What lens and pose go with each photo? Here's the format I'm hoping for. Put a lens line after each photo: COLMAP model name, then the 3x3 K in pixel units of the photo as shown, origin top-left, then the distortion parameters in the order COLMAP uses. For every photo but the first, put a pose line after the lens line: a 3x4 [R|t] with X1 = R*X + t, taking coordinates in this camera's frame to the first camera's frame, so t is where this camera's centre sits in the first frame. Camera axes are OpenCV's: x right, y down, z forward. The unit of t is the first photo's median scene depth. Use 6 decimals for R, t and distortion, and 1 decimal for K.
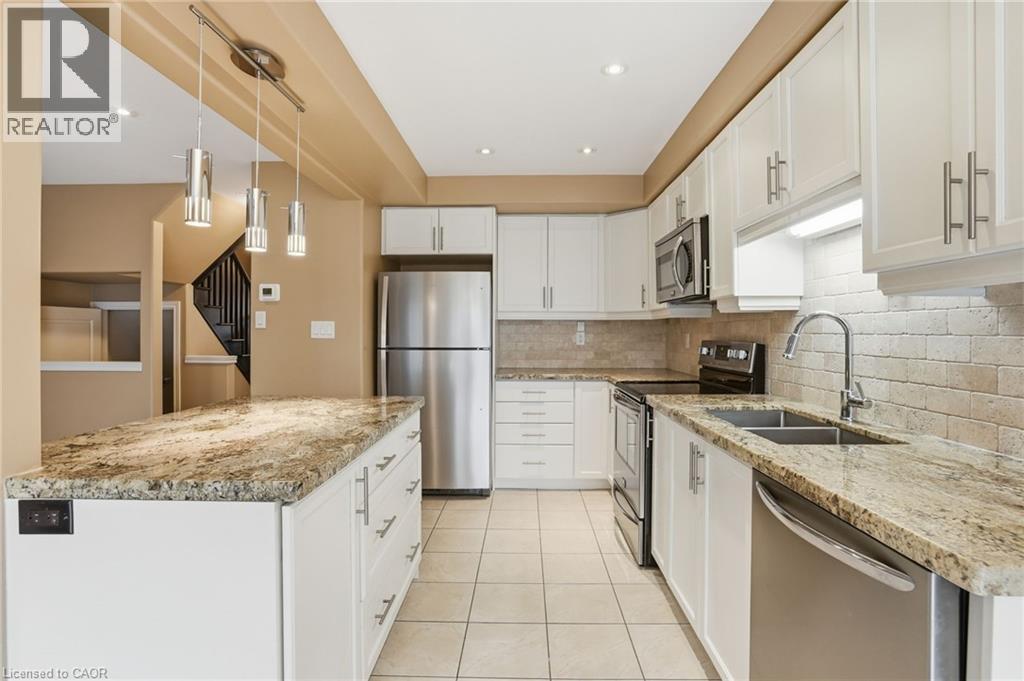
lens RADIAL K [[484.4, 0, 516.1], [0, 484.4, 335.6], [0, 0, 1]] dist [-0.060140, 0.024529]
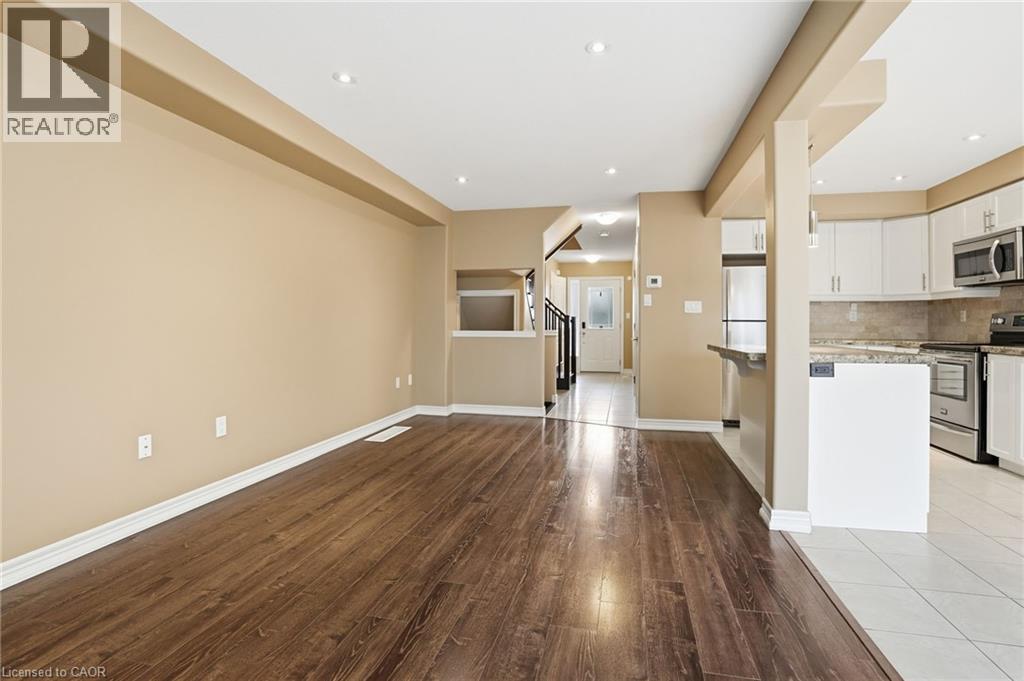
lens RADIAL K [[496.2, 0, 512.2], [0, 496.2, 323.9], [0, 0, 1]] dist [-0.062560, 0.029154]
pose [[0.980350, 0.002682, -0.197247, -0.569292], [-0.004240, 0.999963, -0.007477, 0.045800], [0.197220, 0.008166, 0.980325, -0.500306]]
